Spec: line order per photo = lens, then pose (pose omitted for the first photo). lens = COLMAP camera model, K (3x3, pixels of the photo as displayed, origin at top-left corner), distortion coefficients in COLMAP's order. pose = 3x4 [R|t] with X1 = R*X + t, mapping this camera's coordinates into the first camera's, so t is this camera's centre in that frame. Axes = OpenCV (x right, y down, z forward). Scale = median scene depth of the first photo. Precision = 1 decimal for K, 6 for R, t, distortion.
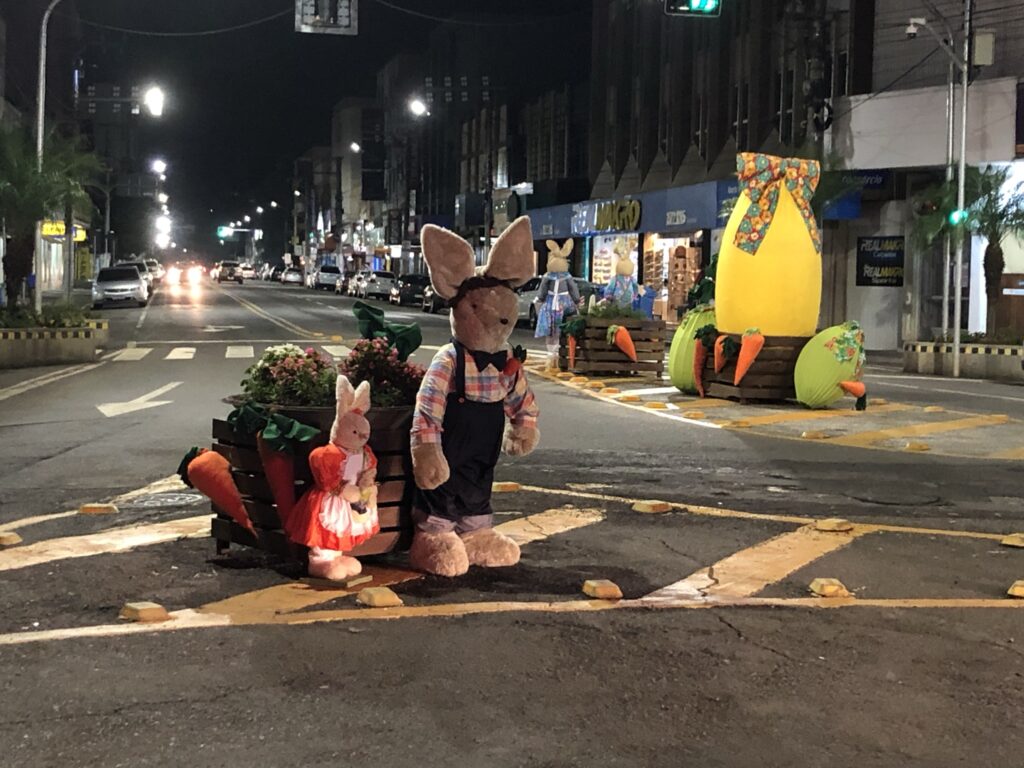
lens RADIAL K [[1965.5, 0, 531.4], [0, 1965.5, 354.3], [0, 0, 1]] dist [0.146955, 0.000000]
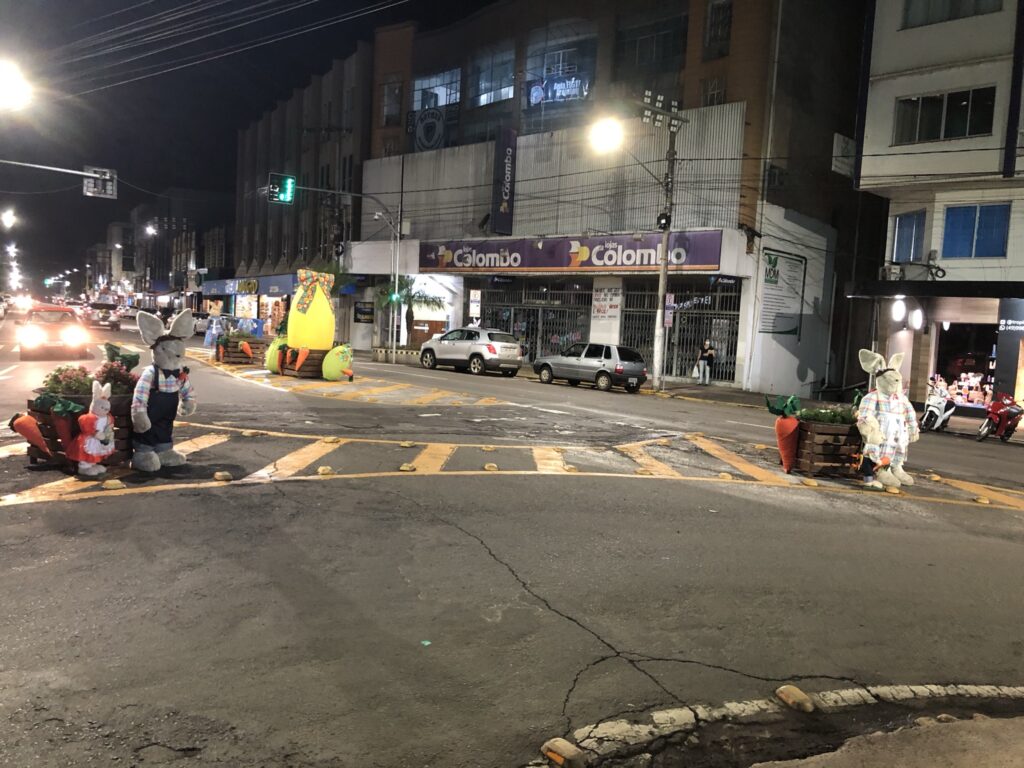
lens RADIAL K [[837.5, 0, 518.9], [0, 837.5, 378.1], [0, 0, 1]] dist [0.017479, 0.003142]
pose [[0.937993, 0.005798, 0.346606, 0.008489], [-0.019030, 0.999214, 0.034785, -0.015108], [-0.346132, -0.039224, 0.937366, -0.009417]]
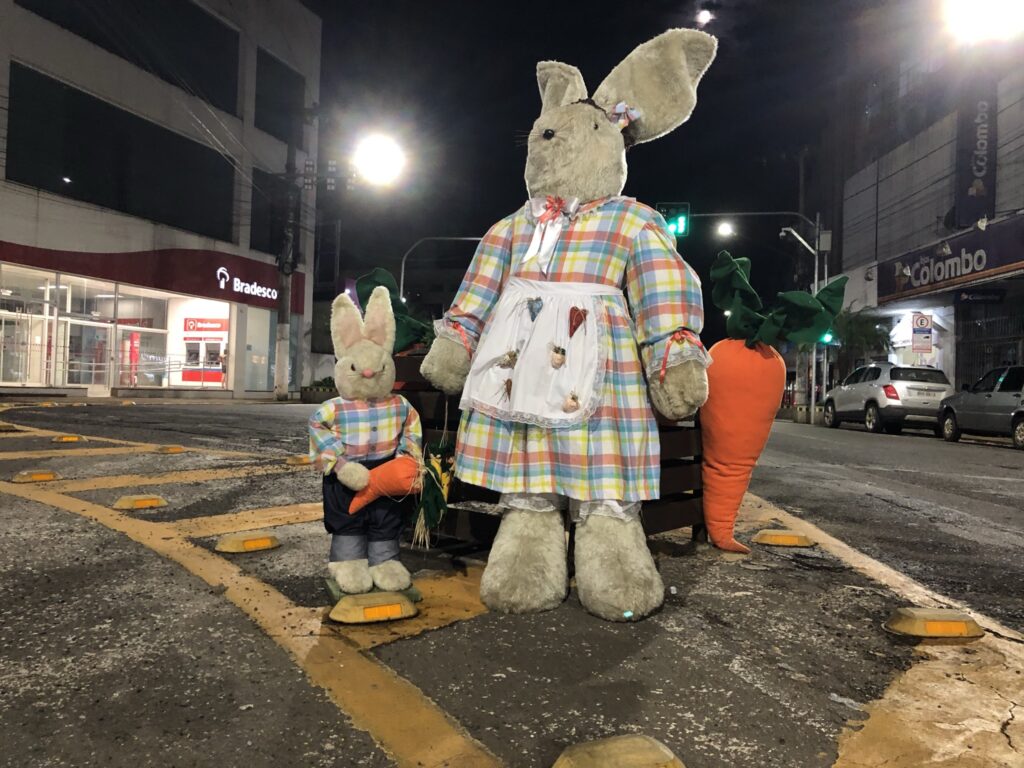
lens RADIAL K [[837.5, 0, 501.9], [0, 837.5, 374.6], [0, 0, 1]] dist [0.017479, 0.003142]
pose [[0.892118, -0.001732, -0.451800, 0.495628], [-0.033394, 0.997005, -0.069761, 0.046453], [0.450568, 0.077323, 0.889387, 0.322440]]
